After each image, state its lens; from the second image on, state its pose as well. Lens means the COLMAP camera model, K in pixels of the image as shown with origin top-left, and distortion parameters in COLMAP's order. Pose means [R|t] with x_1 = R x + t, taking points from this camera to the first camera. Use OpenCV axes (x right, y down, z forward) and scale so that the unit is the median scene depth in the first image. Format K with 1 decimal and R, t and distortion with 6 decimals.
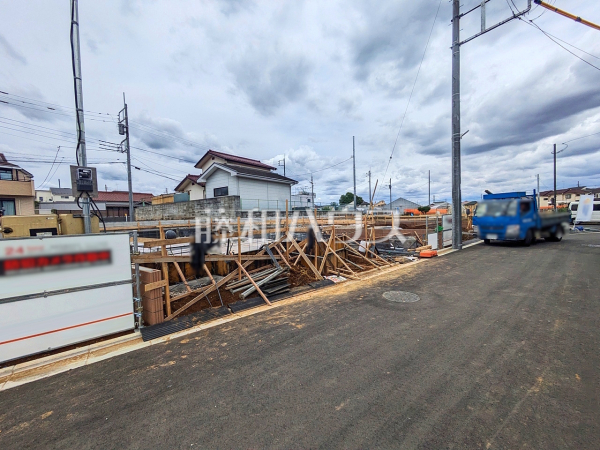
lens RADIAL K [[237.9, 0, 301.8], [0, 237.9, 224.5], [0, 0, 1]] dist [-0.000325, -0.000027]
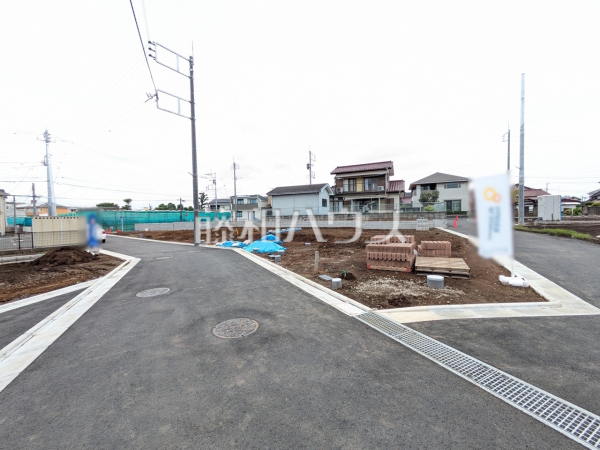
lens RADIAL K [[237.5, 0, 301.2], [0, 237.5, 223.6], [0, 0, 1]] dist [0.001573, 0.000540]
pose [[0.218490, 0.050598, -0.974527, 1.401411], [-0.023262, 0.998641, 0.046635, -0.080955], [0.975562, 0.012480, 0.219370, 0.811031]]
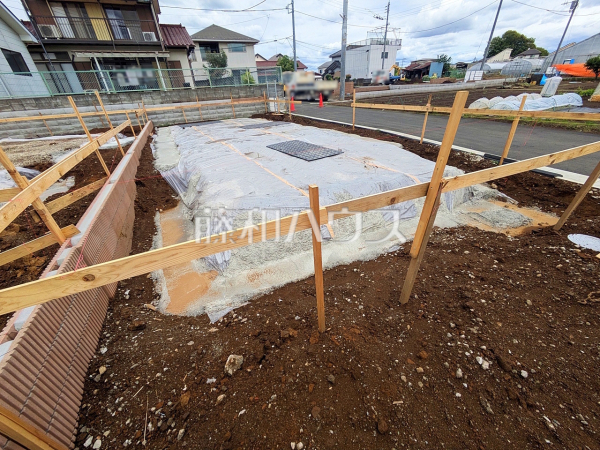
lens RADIAL K [[236.1, 0, 297.0], [0, 236.1, 225.1], [0, 0, 1]] dist [0.002081, 0.000646]
pose [[0.883031, 0.225514, -0.411583, 0.864726], [0.005905, 0.871577, 0.490223, -0.078828], [0.469278, -0.435312, 0.768298, 0.997804]]
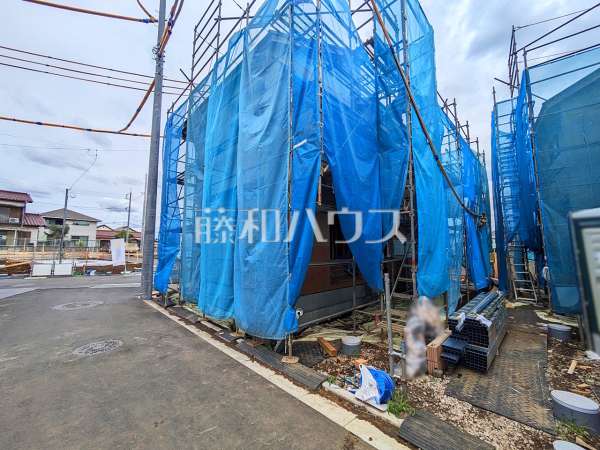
lens RADIAL K [[238.5, 0, 298.6], [0, 238.5, 224.2], [0, 0, 1]] dist [0.000295, 0.000599]
pose [[0.998623, 0.036586, 0.037600, 1.775933], [-0.030682, 0.988645, -0.147101, -0.055420], [-0.042555, 0.145745, 0.988407, -0.019971]]
